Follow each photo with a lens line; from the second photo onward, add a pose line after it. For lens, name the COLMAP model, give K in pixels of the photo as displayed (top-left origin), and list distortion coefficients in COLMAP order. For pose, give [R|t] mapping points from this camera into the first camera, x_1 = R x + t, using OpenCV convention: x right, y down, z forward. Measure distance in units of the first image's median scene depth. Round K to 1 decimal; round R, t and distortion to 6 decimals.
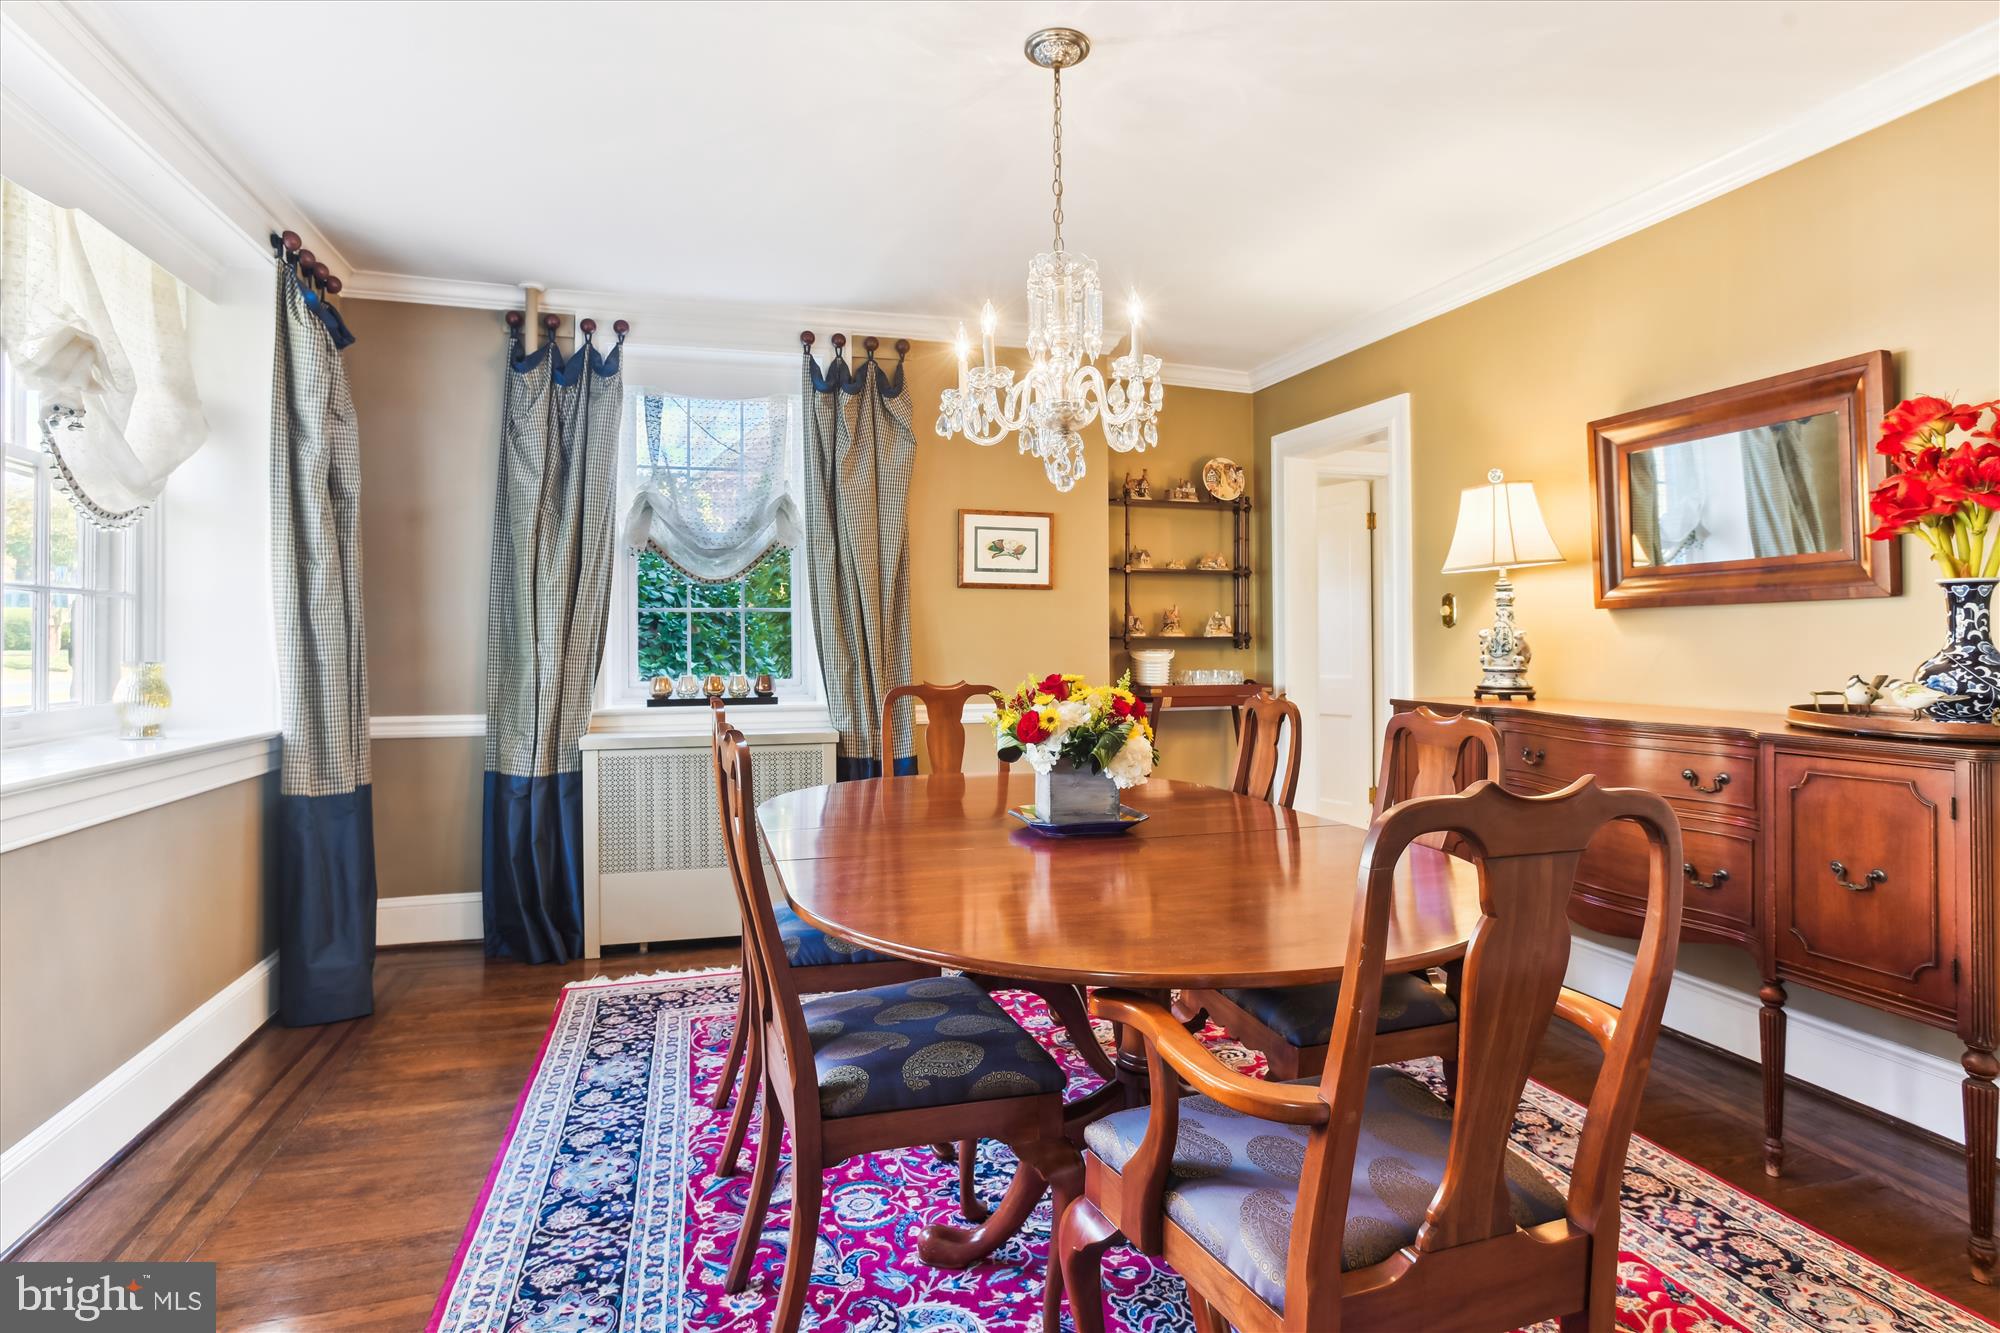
lens RADIAL K [[1032.8, 0, 1012.0], [0, 1032.8, 643.9], [0, 0, 1]] dist [-0.021549, 0.002373]
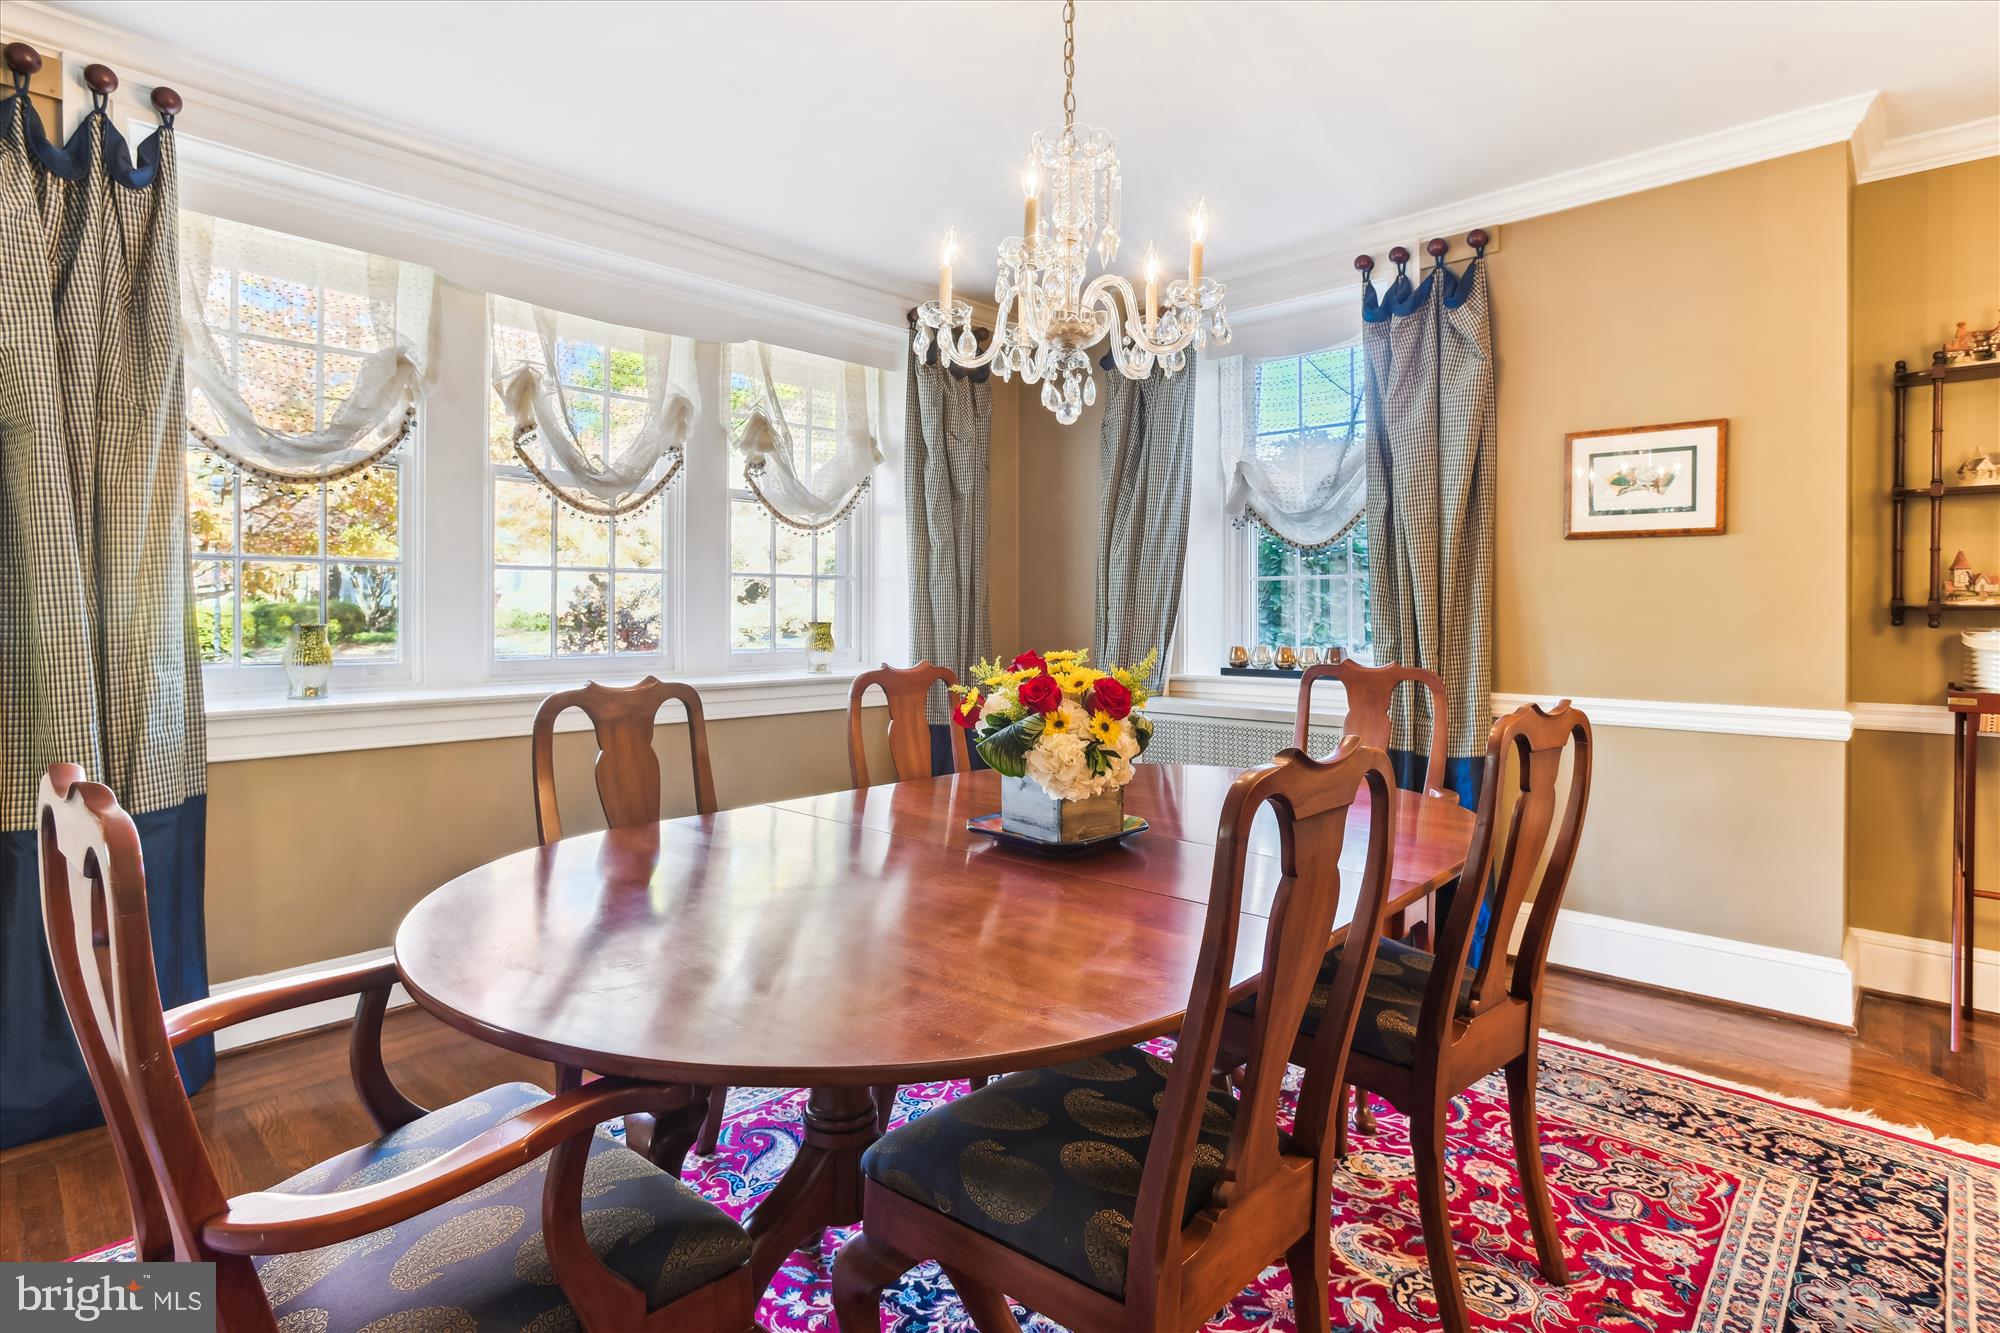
lens RADIAL K [[1032.8, 0, 1012.0], [0, 1032.8, 643.9], [0, 0, 1]] dist [-0.021549, 0.002373]
pose [[0.514158, 0.031359, -0.857122, 0.405704], [-0.004409, 0.999415, 0.033920, -0.002539], [0.857684, -0.013661, 0.513995, 0.291946]]
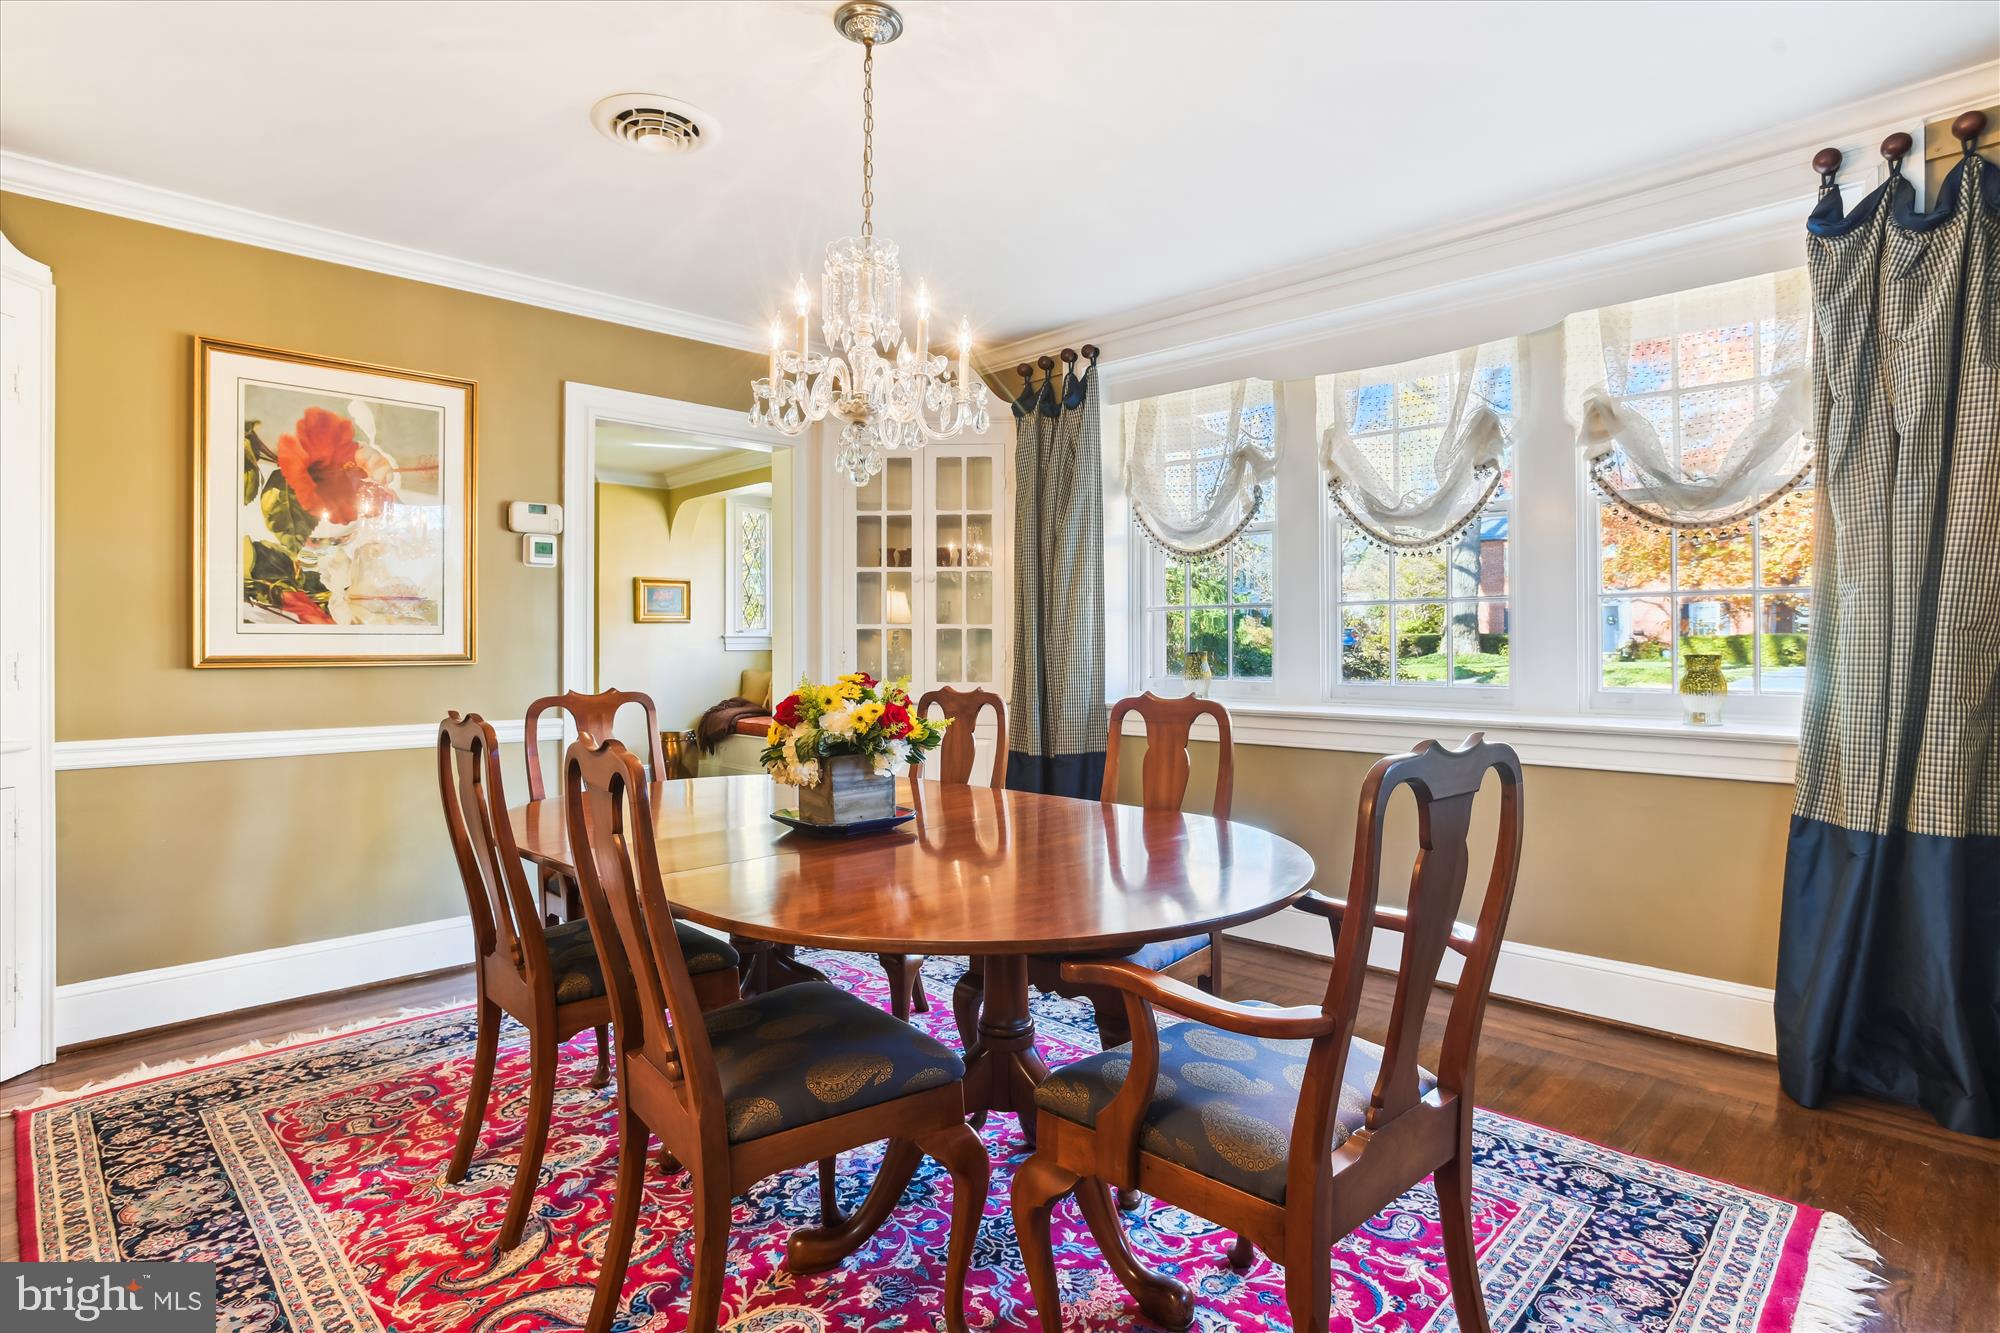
lens RADIAL K [[1032.8, 0, 1012.0], [0, 1032.8, 643.9], [0, 0, 1]] dist [-0.021549, 0.002373]
pose [[-0.880460, 0.005057, -0.474093, 0.211200], [0.004945, 0.999987, 0.001484, 0.000348], [0.474094, -0.001037, -0.880473, 1.048726]]
